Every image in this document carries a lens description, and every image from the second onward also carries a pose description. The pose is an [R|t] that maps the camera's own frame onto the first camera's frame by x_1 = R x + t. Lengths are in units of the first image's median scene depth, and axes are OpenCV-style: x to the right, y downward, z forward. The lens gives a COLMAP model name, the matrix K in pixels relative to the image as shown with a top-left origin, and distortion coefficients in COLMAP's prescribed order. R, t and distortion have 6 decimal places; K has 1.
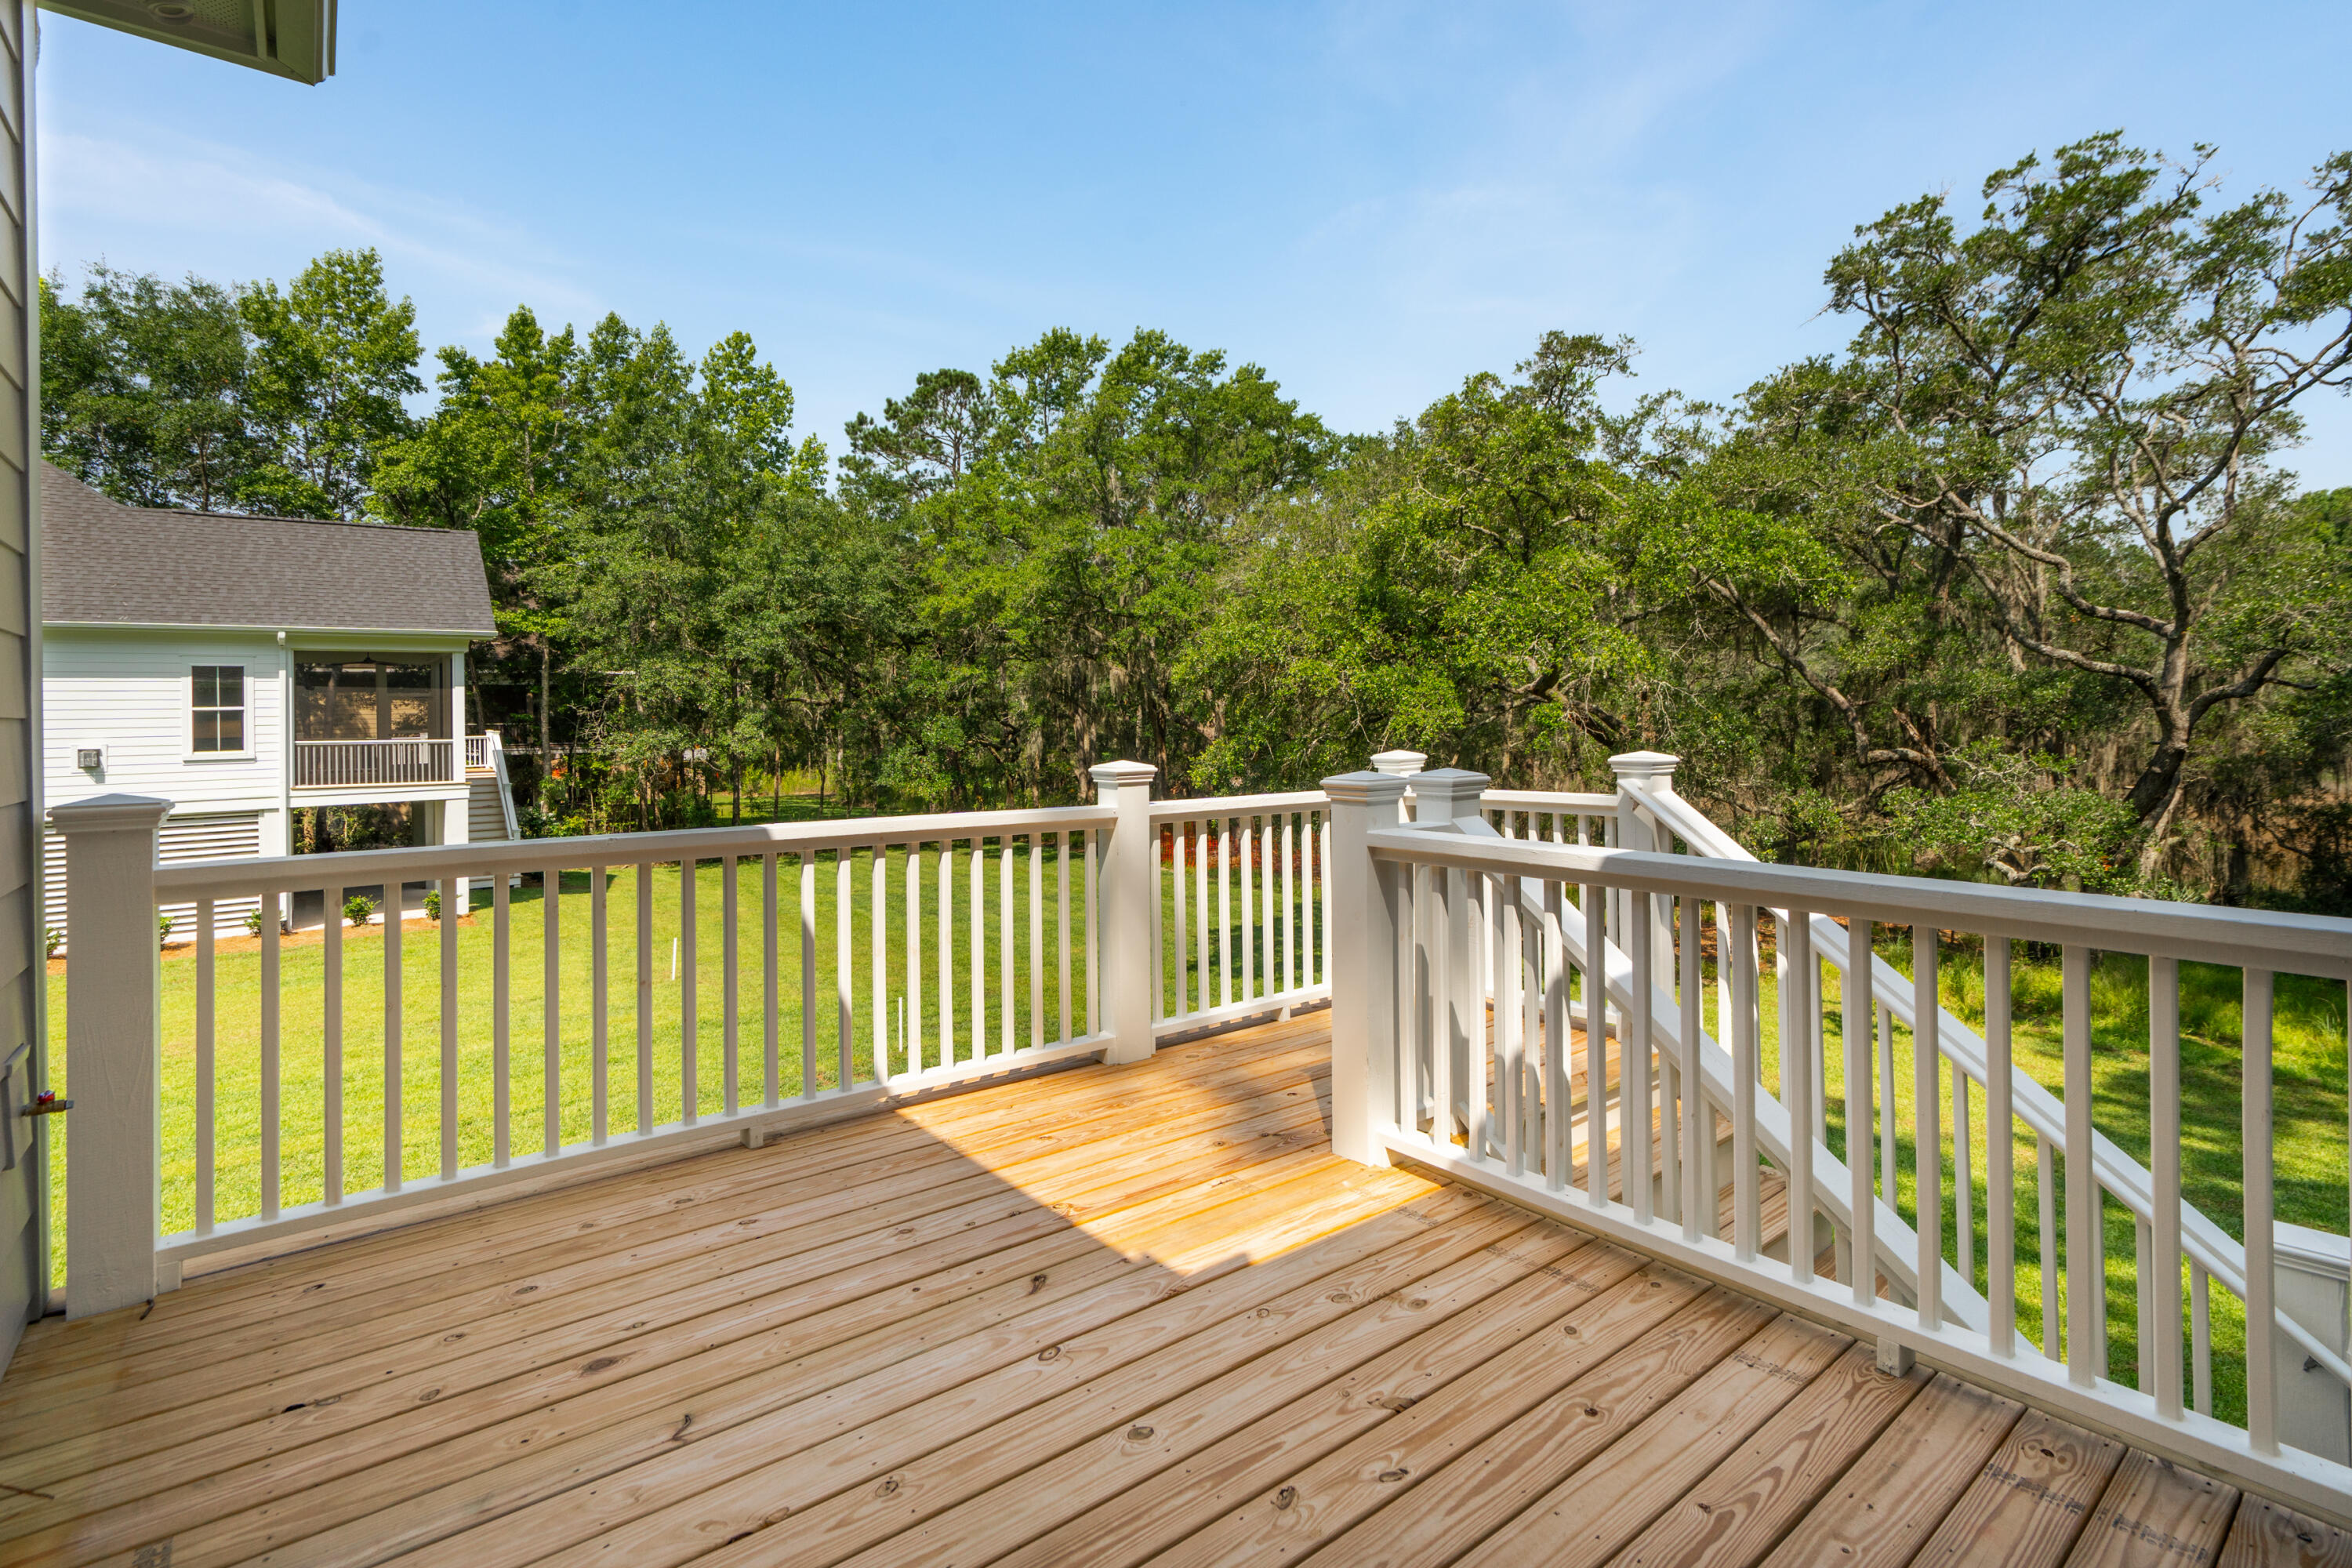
lens RADIAL K [[1090.0, 0, 1179.2], [0, 1090.0, 721.5], [0, 0, 1]] dist [0.002458, 0.000295]
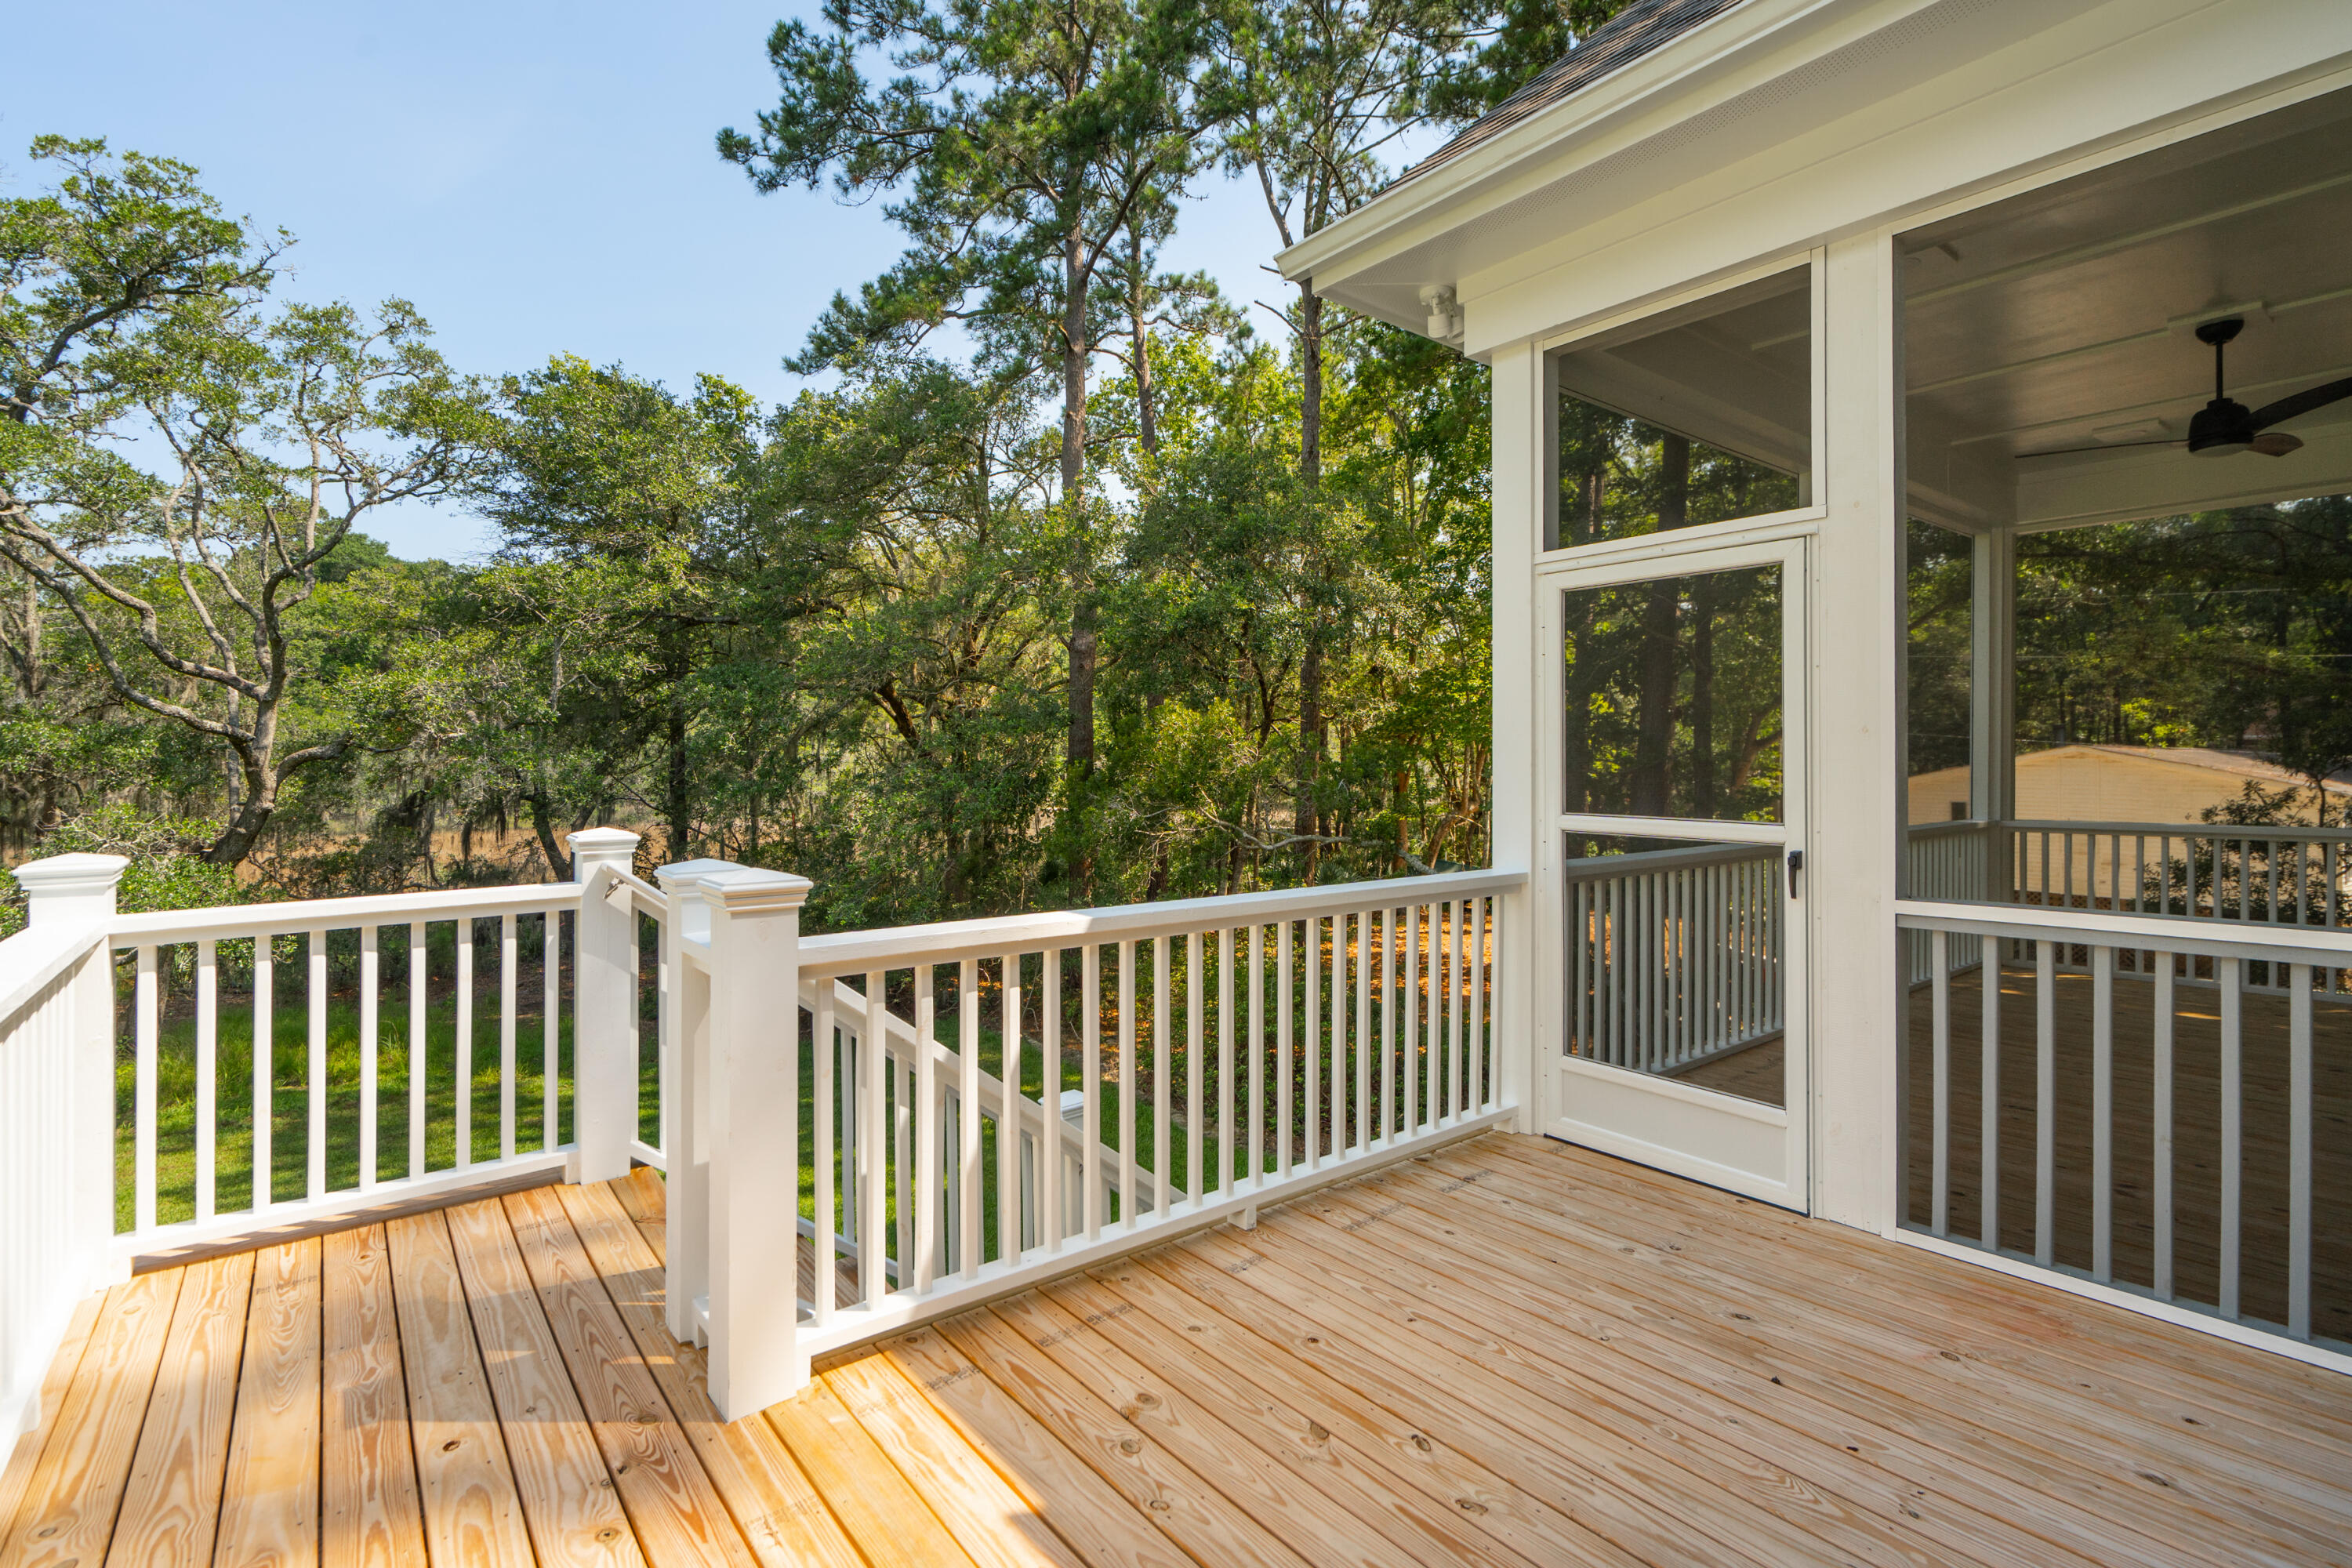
lens RADIAL K [[1114.3, 0, 1180.6], [0, 1114.3, 756.3], [0, 0, 1]] dist [-0.002870, -0.000605]
pose [[0.006542, 0.015960, 0.999851, -0.618927], [0.005546, 0.999857, -0.015997, -0.015151], [-0.999963, 0.005650, 0.006453, 0.767311]]
